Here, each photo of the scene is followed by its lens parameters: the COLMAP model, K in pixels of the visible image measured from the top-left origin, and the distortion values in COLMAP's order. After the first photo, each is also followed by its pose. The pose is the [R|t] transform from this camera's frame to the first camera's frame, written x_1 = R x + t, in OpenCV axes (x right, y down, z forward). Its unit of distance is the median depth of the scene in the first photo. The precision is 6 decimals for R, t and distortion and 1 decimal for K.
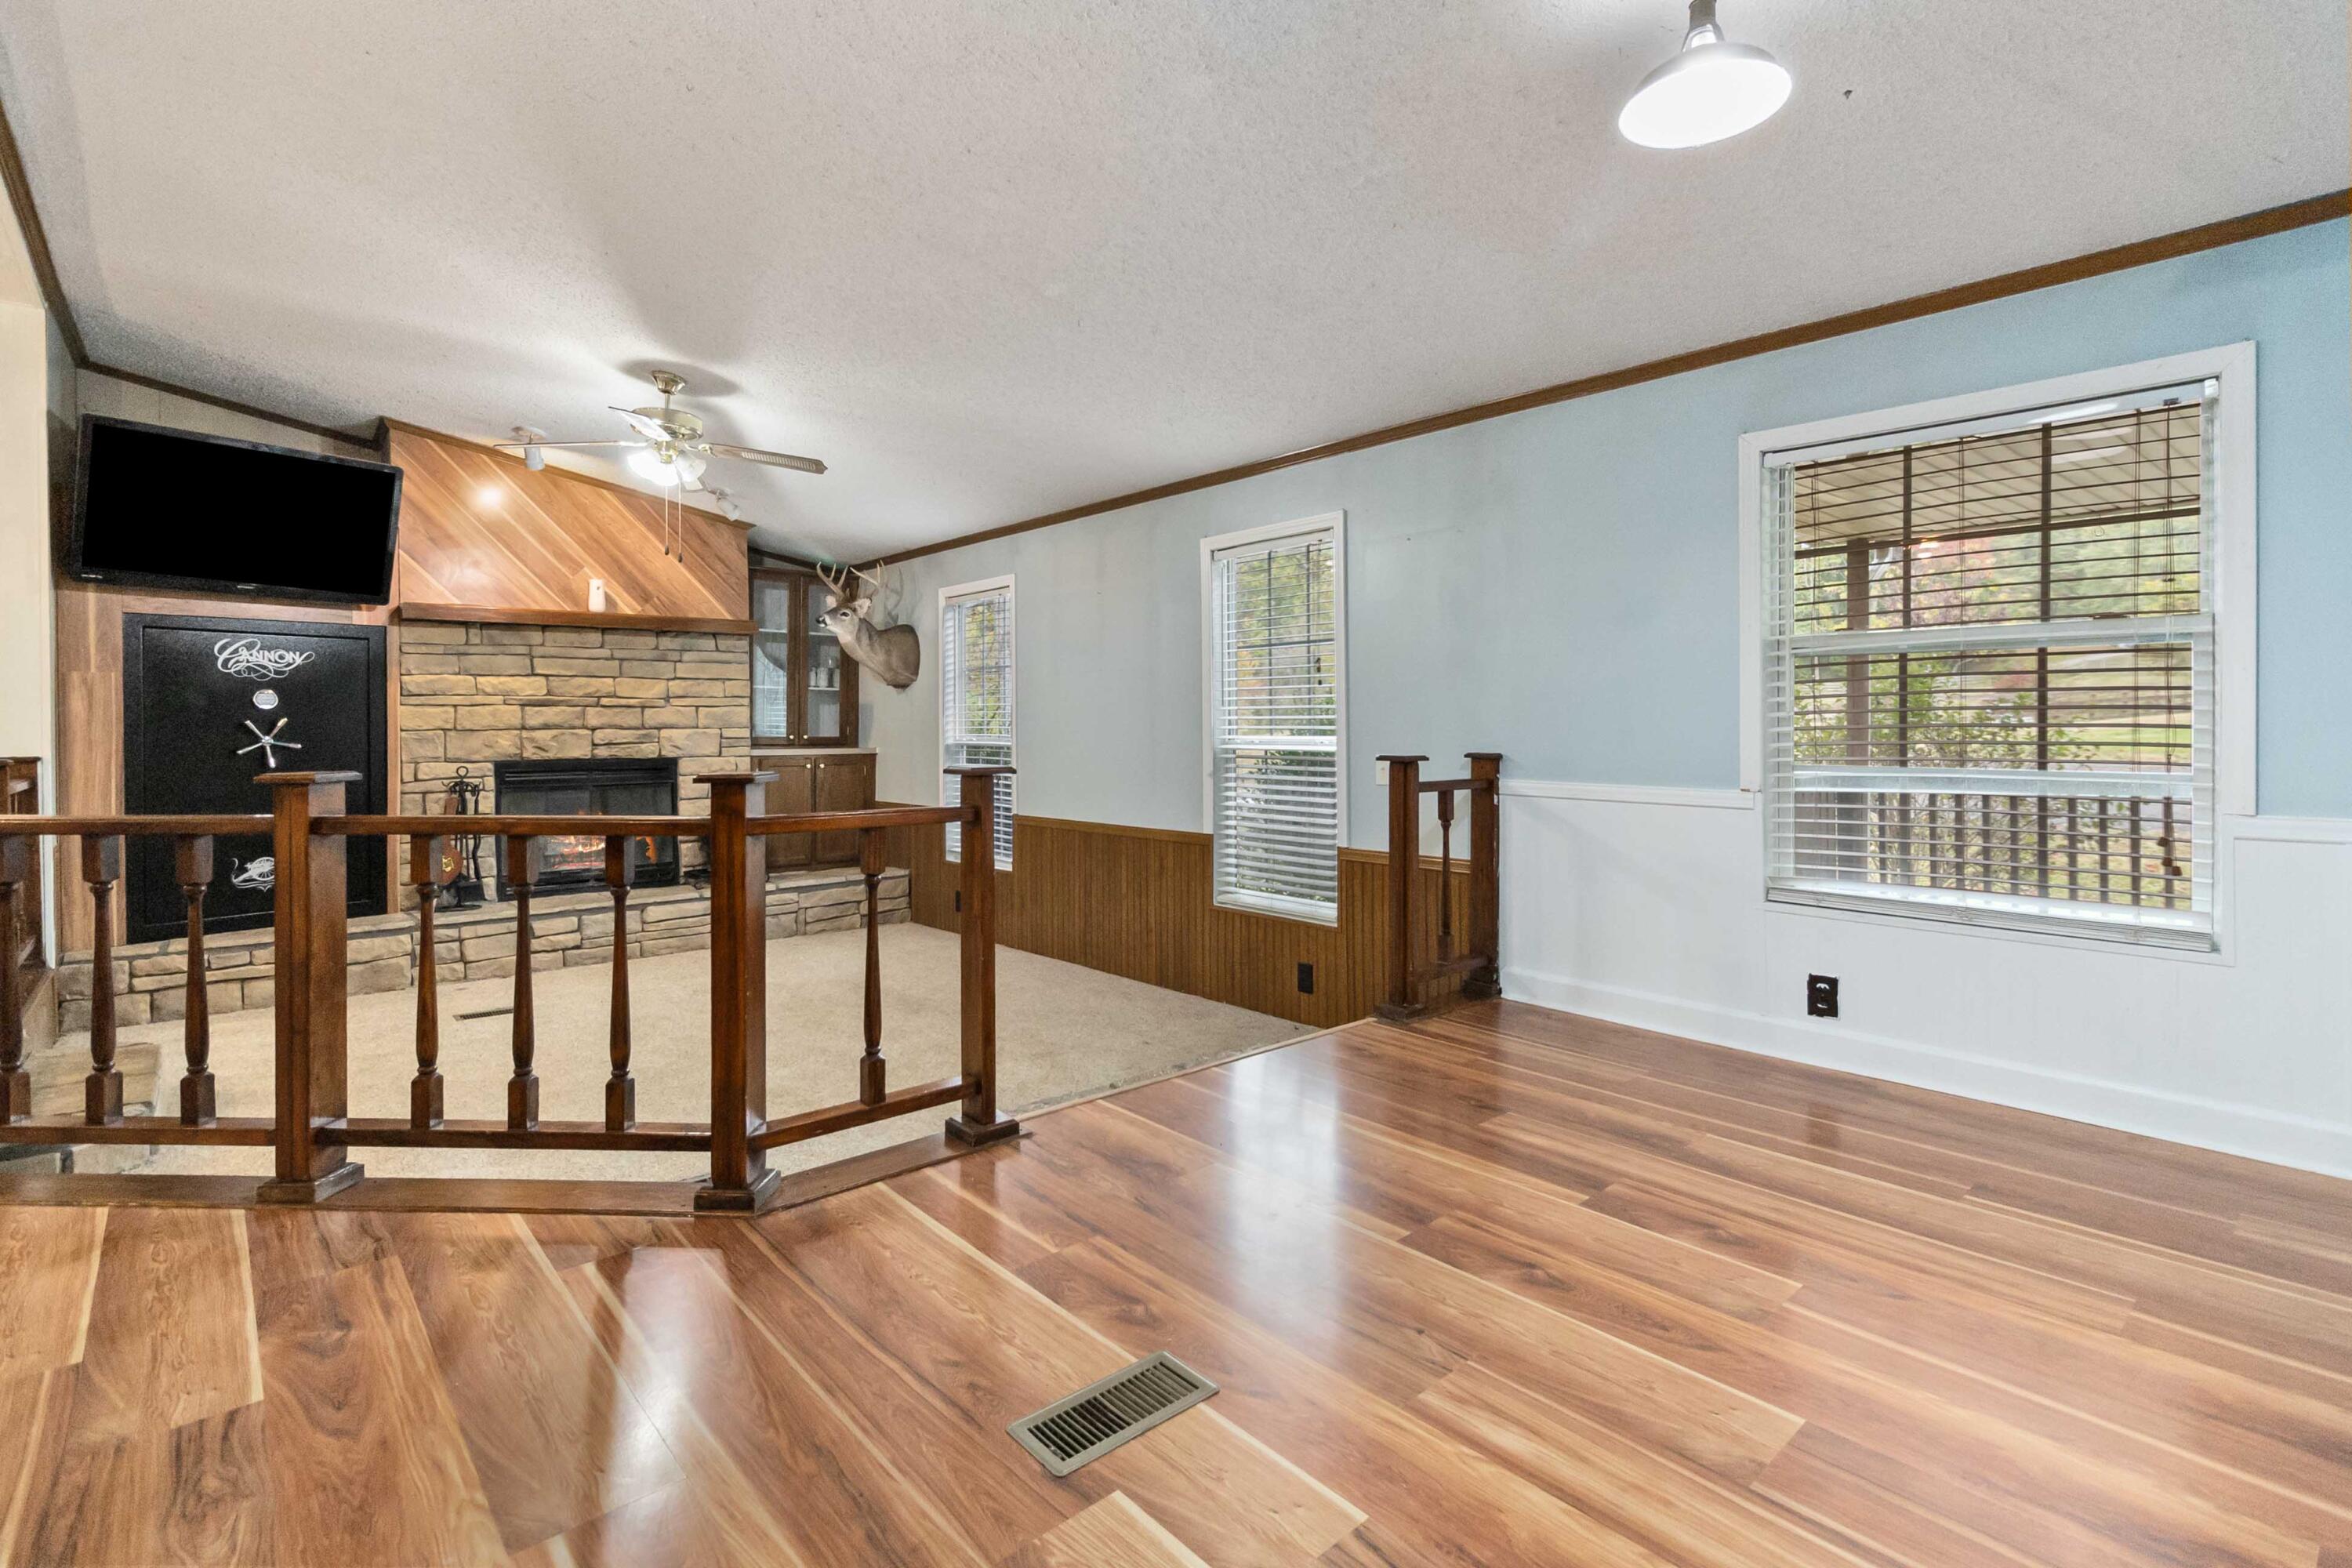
lens RADIAL K [[1119.8, 0, 1174.1], [0, 1119.8, 720.4], [0, 0, 1]] dist [-0.000329, 0.000233]
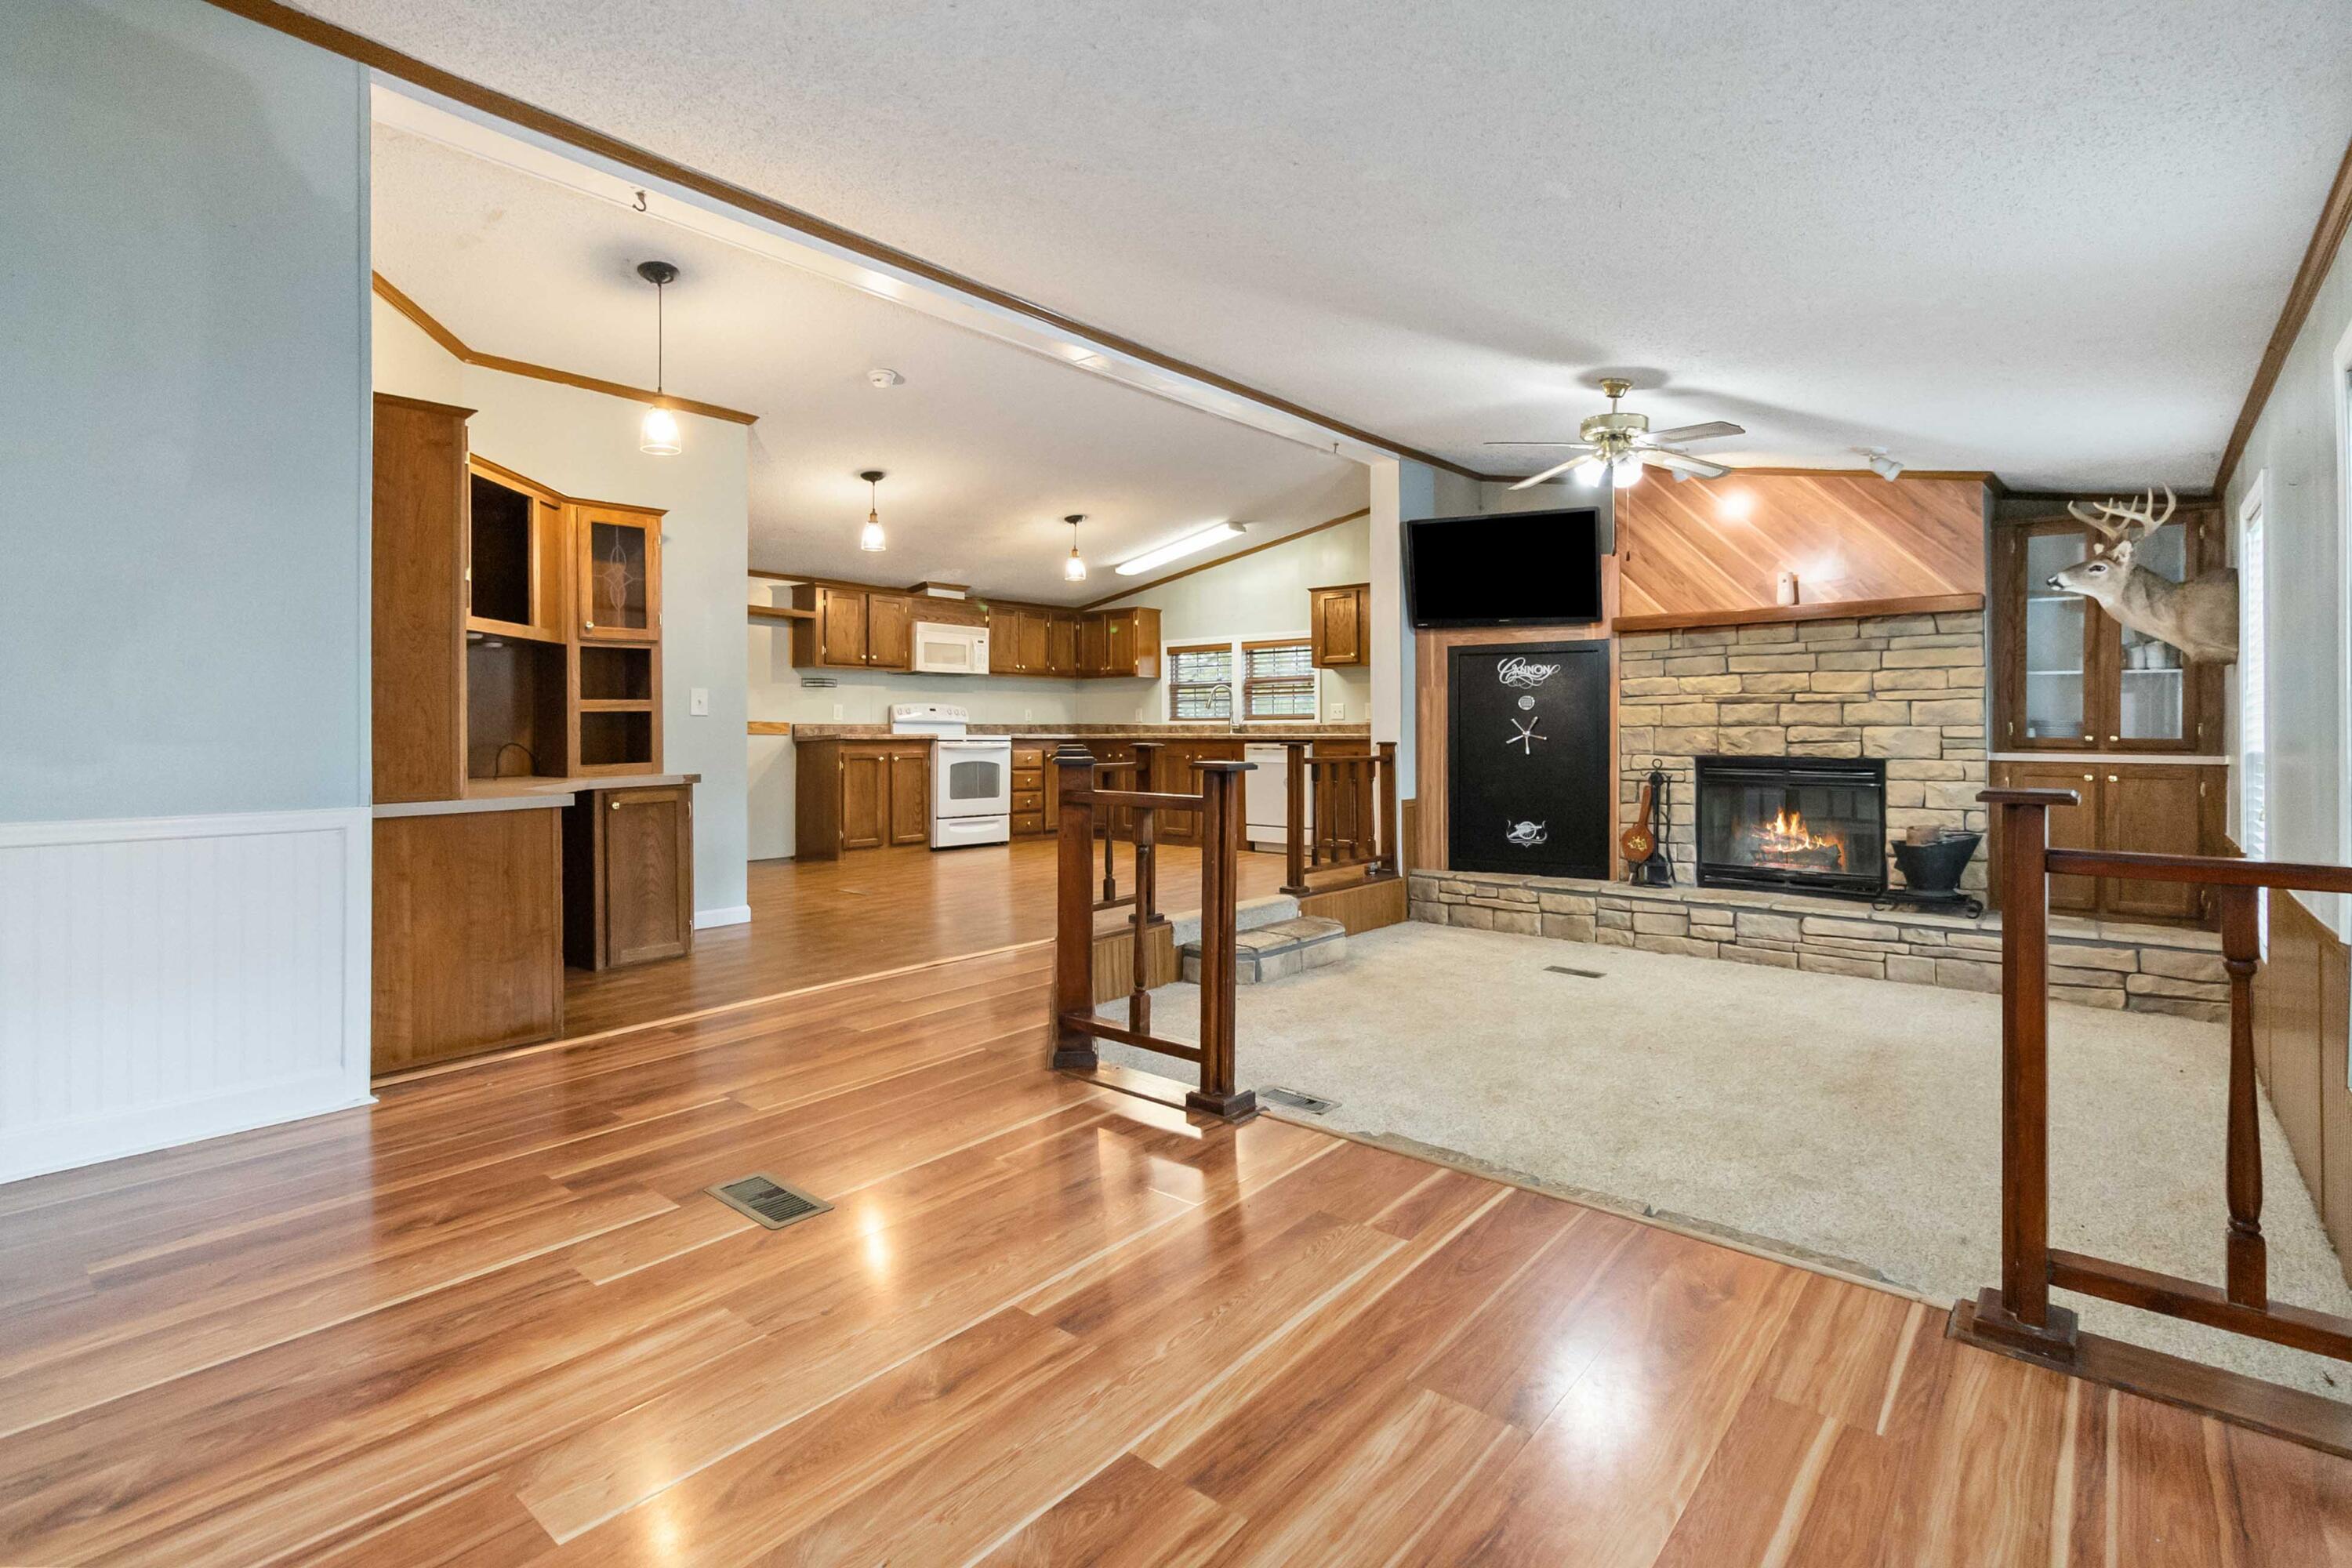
lens RADIAL K [[1119.8, 0, 1174.1], [0, 1119.8, 720.4], [0, 0, 1]] dist [-0.000329, 0.000233]
pose [[0.124723, -0.000748, -0.992191, 0.398449], [0.004155, 0.999991, -0.000231, 0.000745], [0.992183, -0.004094, 0.124725, 0.370496]]
